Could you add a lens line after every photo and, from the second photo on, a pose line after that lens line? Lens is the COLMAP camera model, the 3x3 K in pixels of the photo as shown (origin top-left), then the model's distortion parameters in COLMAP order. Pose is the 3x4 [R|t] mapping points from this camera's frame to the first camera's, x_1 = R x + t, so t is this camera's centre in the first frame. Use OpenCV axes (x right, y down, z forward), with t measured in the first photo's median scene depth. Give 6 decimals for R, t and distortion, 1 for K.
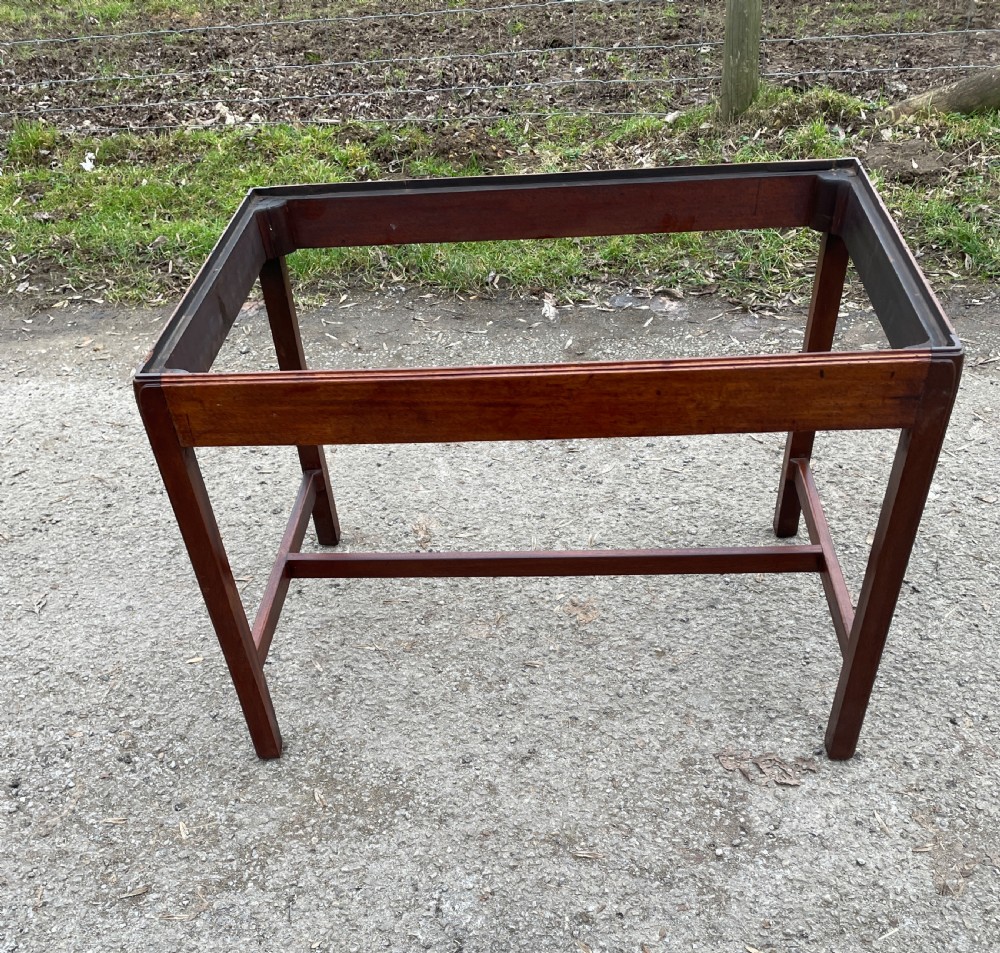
lens RADIAL K [[1012.4, 0, 493.5], [0, 1012.4, 668.9], [0, 0, 1]] dist [0.044920, 0.000000]
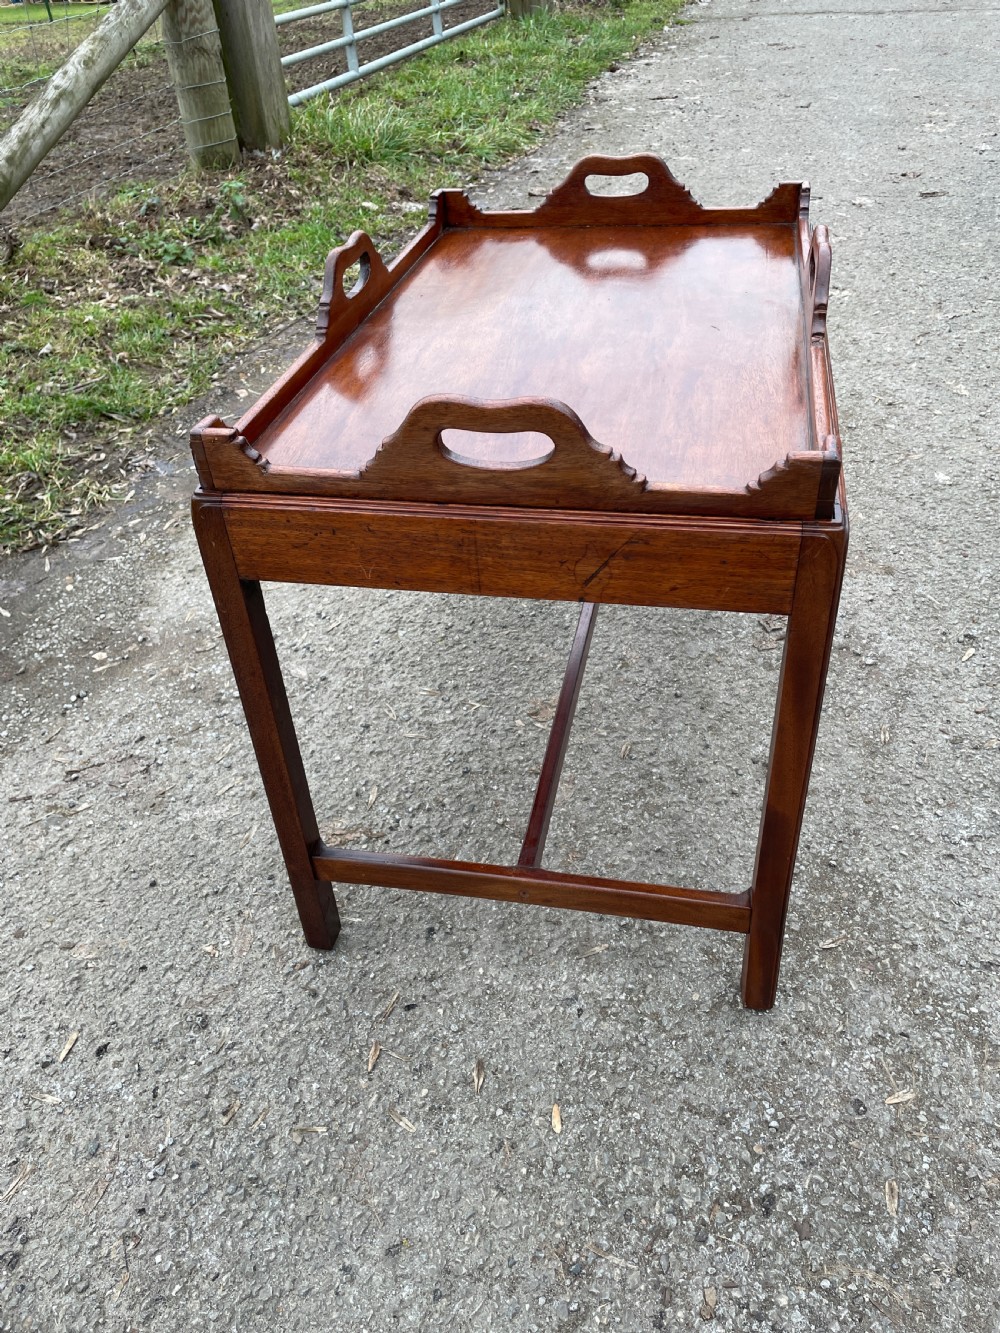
lens RADIAL K [[1010.9, 0, 511.6], [0, 1010.9, 647.4], [0, 0, 1]] dist [0.091713, -0.118128]
pose [[0.137031, -0.544885, 0.827238, -0.671891], [0.724774, 0.624410, 0.291229, -0.398929], [-0.675222, 0.559653, 0.480482, 0.561407]]
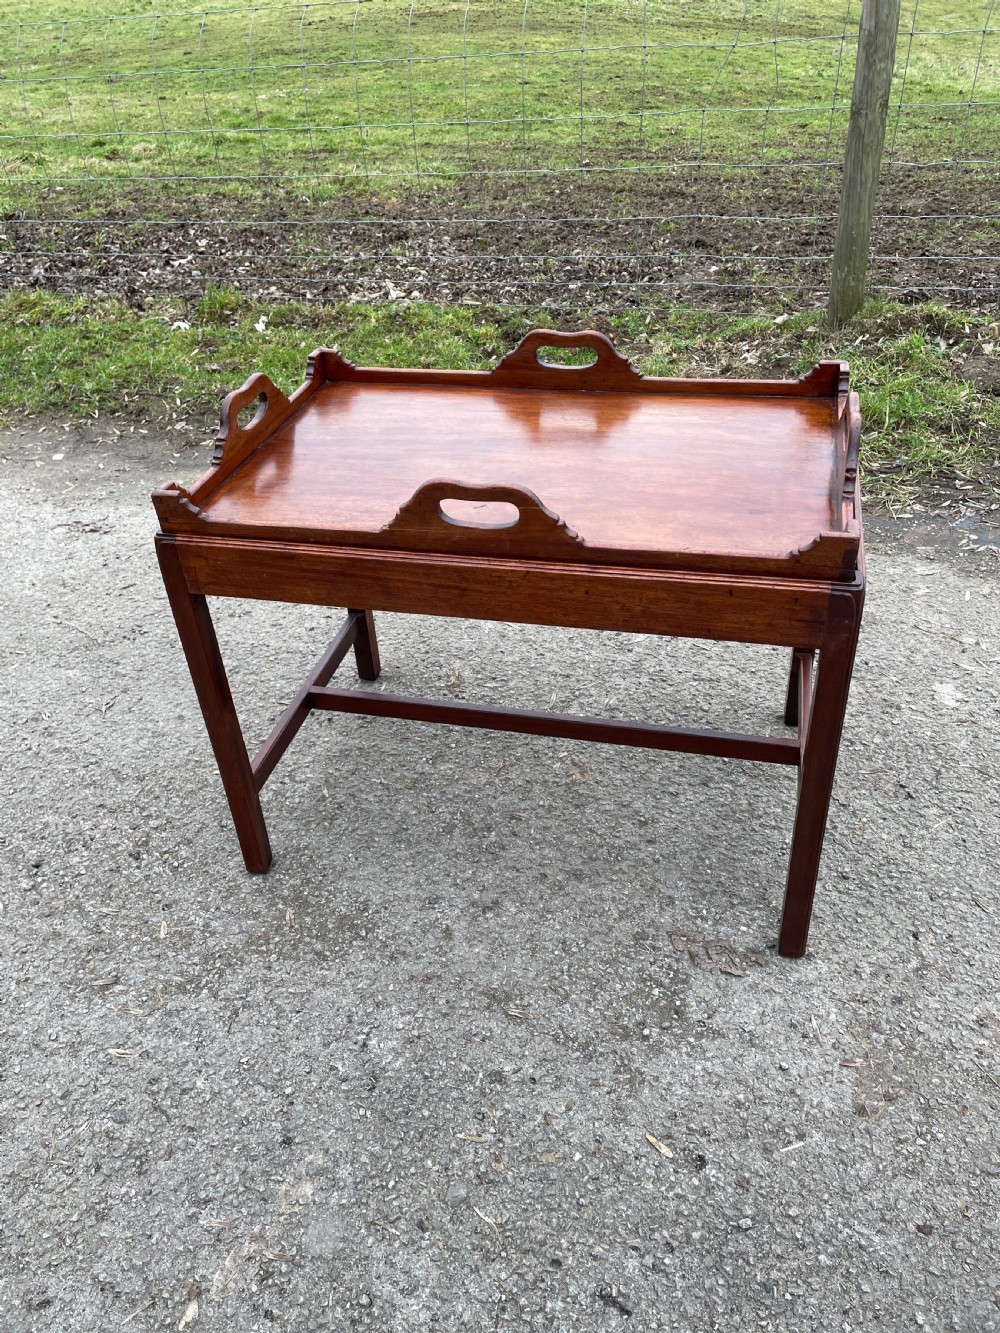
lens RADIAL K [[1010.9, 0, 498.8], [0, 1010.9, 647.9], [0, 0, 1]] dist [0.091713, -0.118128]
pose [[0.982744, 0.111066, -0.147915, 0.150555], [-0.131584, 0.981787, -0.137041, -0.029217], [0.130001, 0.154139, 0.979459, -0.059246]]
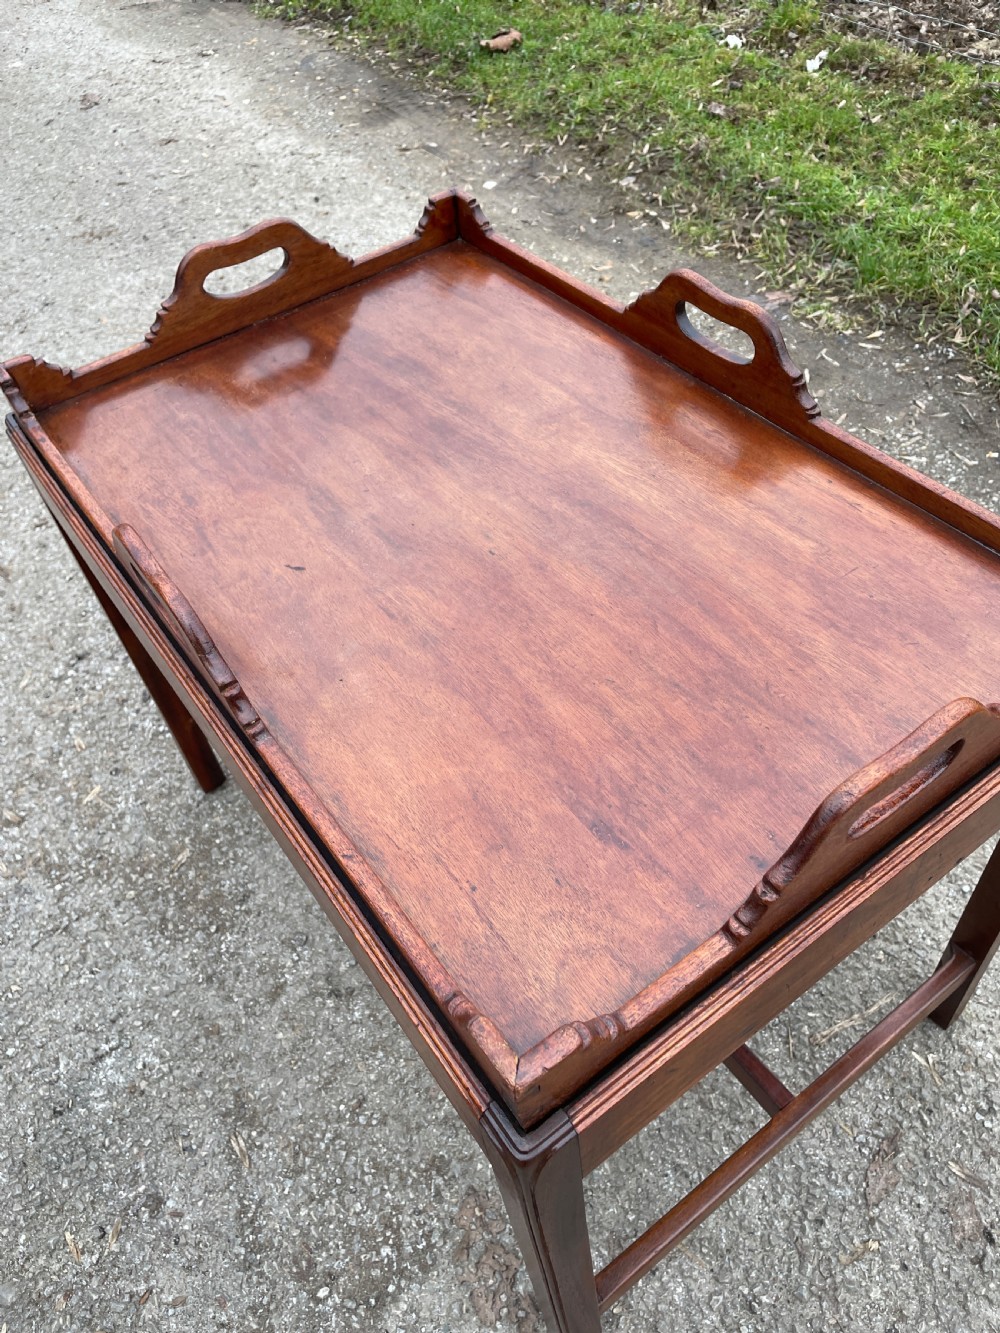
lens RADIAL K [[1010.9, 0, 505.5], [0, 1010.9, 654.3], [0, 0, 1]] dist [0.091713, -0.118128]
pose [[0.636821, 0.576529, -0.511932, 0.342807], [-0.505748, 0.813524, 0.287049, -0.392464], [0.581961, 0.076109, 0.809647, 0.348506]]
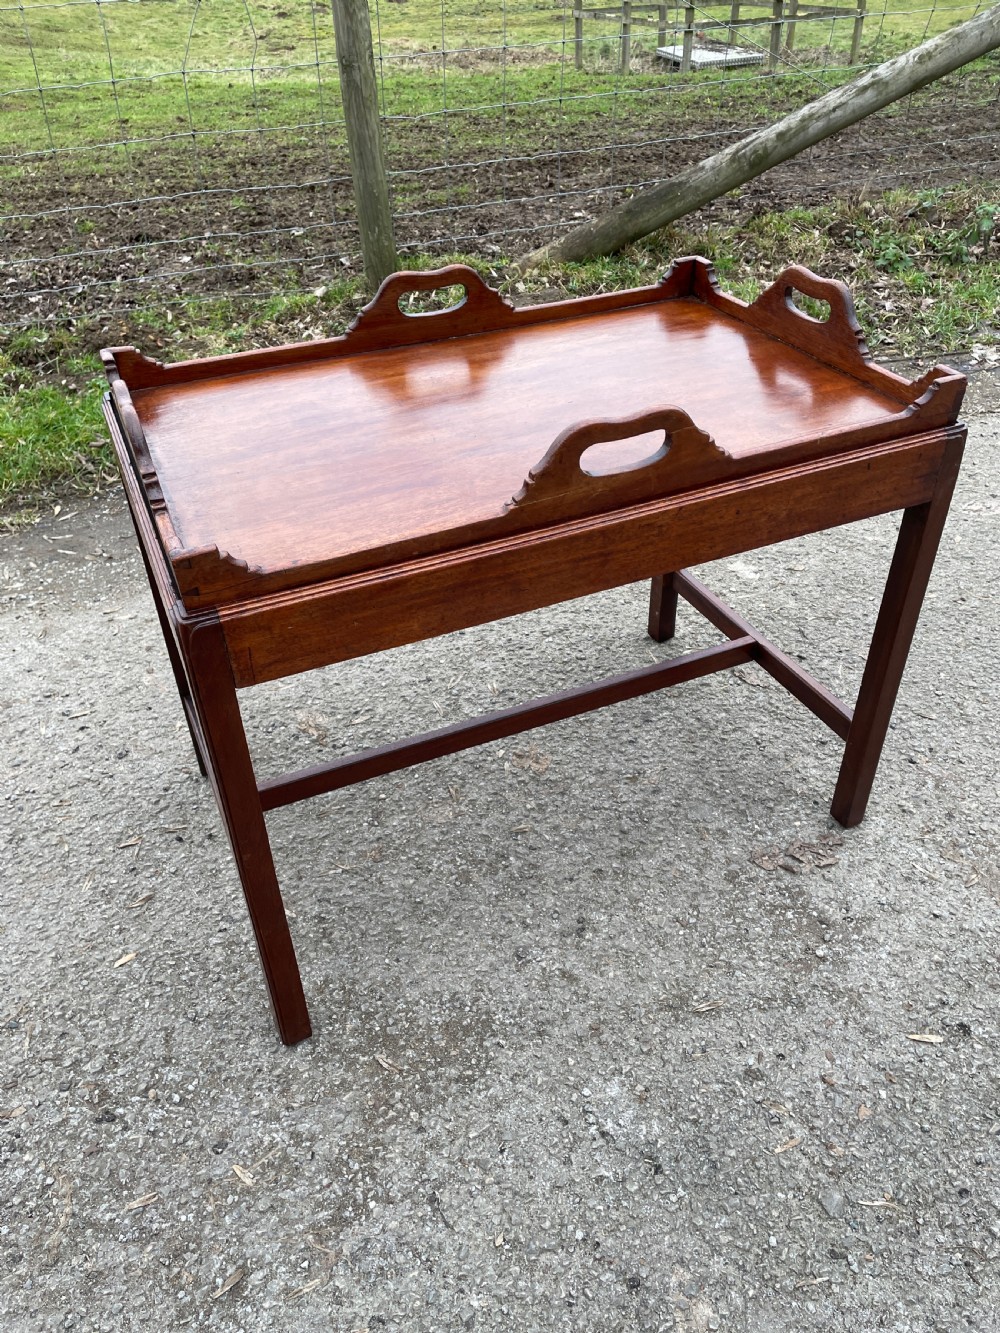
lens RADIAL K [[1010.9, 0, 505.2], [0, 1010.9, 669.7], [0, 0, 1]] dist [0.091713, -0.118128]
pose [[0.887513, -0.243464, 0.391210, -0.293139], [0.297428, 0.951145, -0.082824, -0.069962], [-0.351933, 0.189864, 0.916567, 0.126432]]
